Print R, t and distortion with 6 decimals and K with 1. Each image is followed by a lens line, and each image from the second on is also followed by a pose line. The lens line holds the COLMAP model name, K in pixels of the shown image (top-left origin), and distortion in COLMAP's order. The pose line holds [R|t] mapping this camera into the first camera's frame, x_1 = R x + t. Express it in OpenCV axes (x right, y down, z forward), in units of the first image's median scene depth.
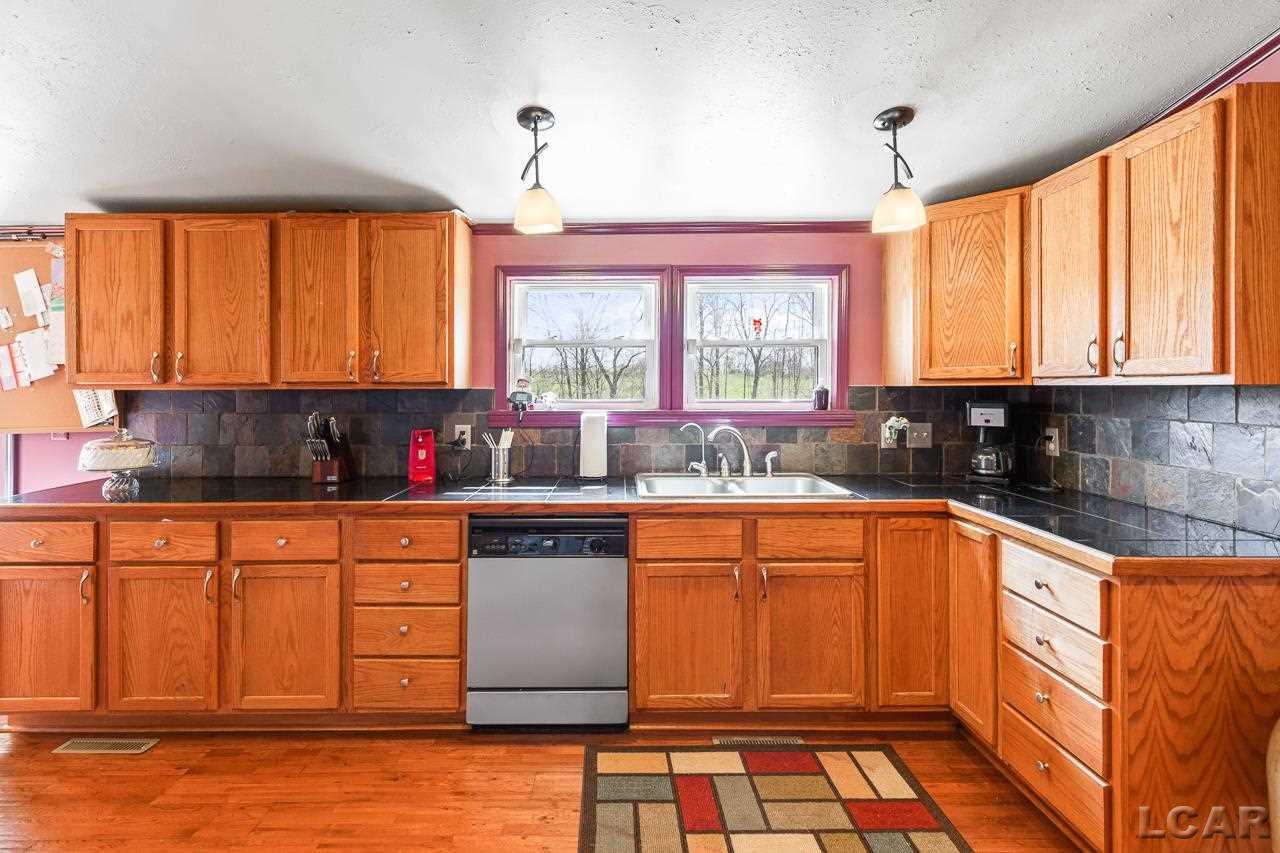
lens RADIAL K [[600.4, 0, 629.6], [0, 600.4, 388.9], [0, 0, 1]] dist [0.004401, -0.000605]
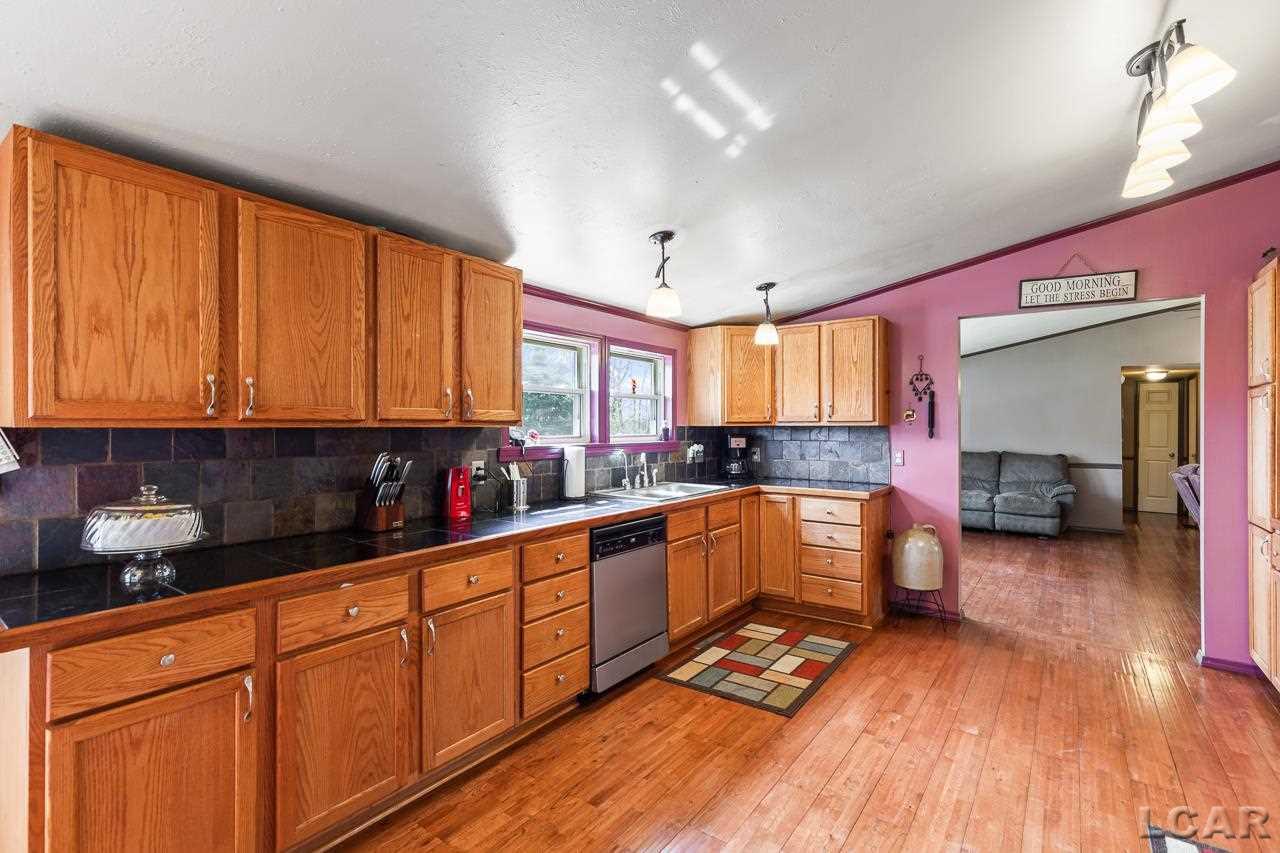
lens RADIAL K [[600.4, 0, 635.2], [0, 600.4, 425.5], [0, 0, 1]] dist [0.004401, -0.000605]
pose [[0.583016, 0.003722, 0.812452, -1.081404], [0.000765, 0.999987, -0.005130, 0.003230], [-0.812460, 0.003613, 0.583006, 0.175877]]
